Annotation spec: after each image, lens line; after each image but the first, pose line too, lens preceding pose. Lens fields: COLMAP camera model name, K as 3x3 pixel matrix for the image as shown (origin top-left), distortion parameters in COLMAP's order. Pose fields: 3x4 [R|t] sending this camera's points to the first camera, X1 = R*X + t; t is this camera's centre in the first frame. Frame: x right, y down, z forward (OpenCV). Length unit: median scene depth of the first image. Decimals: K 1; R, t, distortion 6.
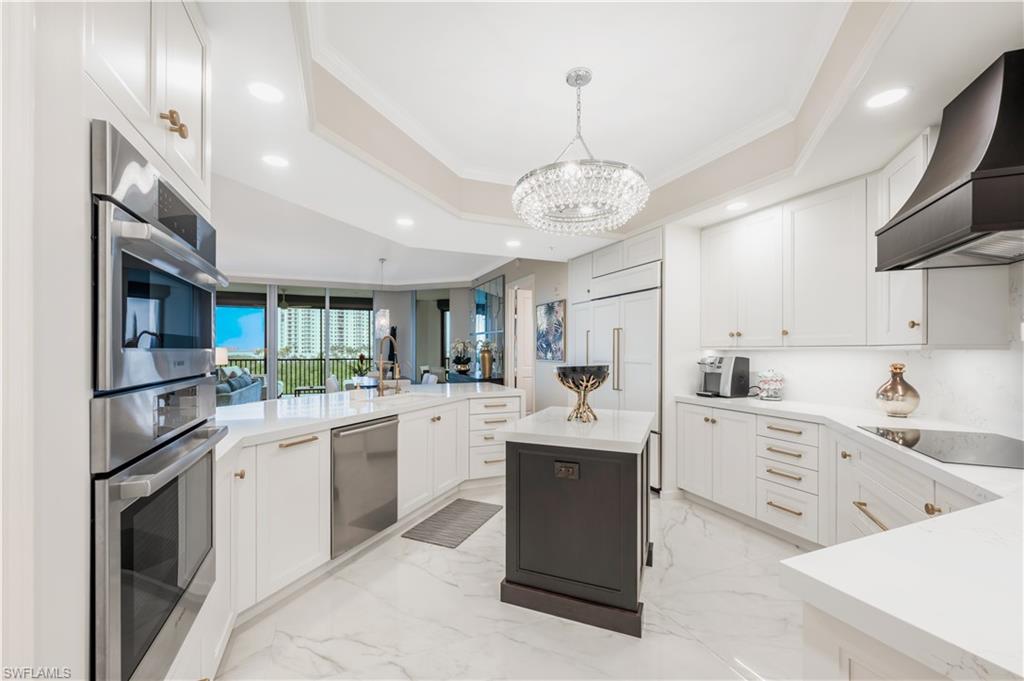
lens RADIAL K [[416.3, 0, 525.0], [0, 416.3, 352.6], [0, 0, 1]] dist [0.002275, -0.000504]
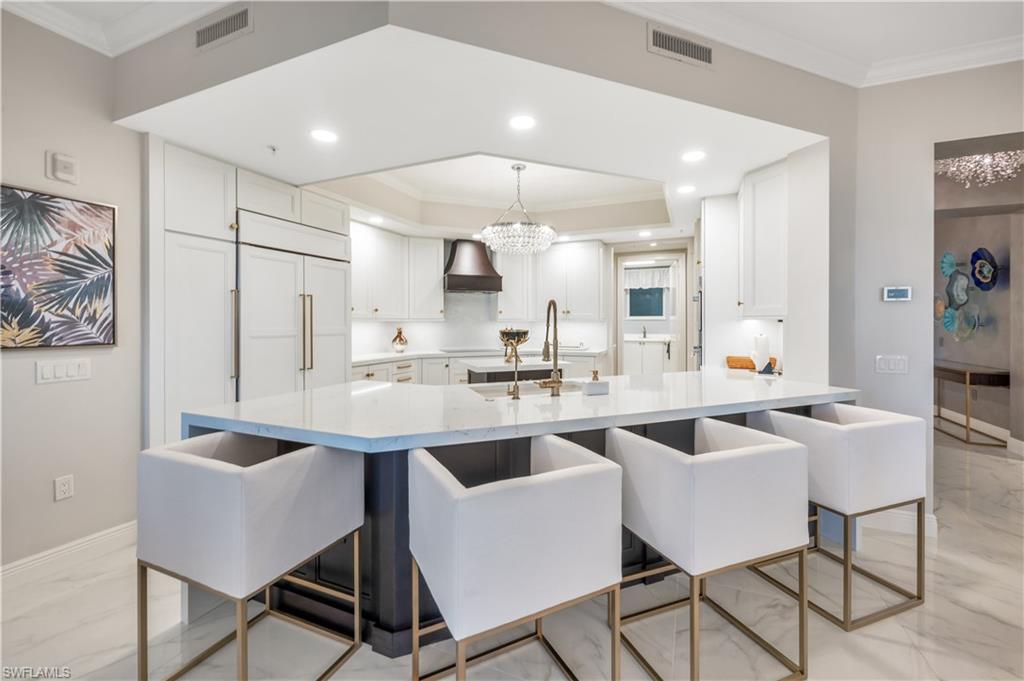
lens RADIAL K [[416.3, 0, 511.7], [0, 416.3, 323.0], [0, 0, 1]] dist [0.002275, -0.000504]
pose [[-0.681748, -0.003333, 0.731580, -0.377988], [0.003654, 0.999962, 0.007961, -0.004132], [-0.731578, 0.008100, -0.681709, 0.718164]]
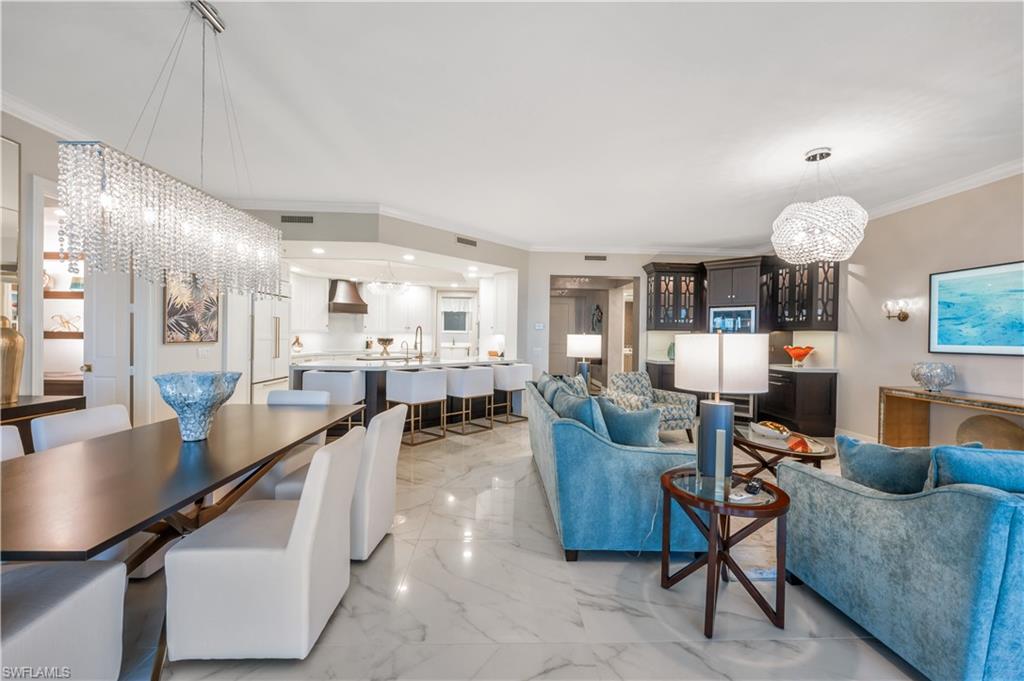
lens RADIAL K [[416.3, 0, 512.9], [0, 416.3, 335.4], [0, 0, 1]] dist [0.002275, -0.000504]
pose [[-0.931068, -0.018960, 0.364353, -0.649995], [-0.017346, 0.999820, 0.007704, -0.010295], [-0.364433, 0.000853, -0.931229, 1.193288]]
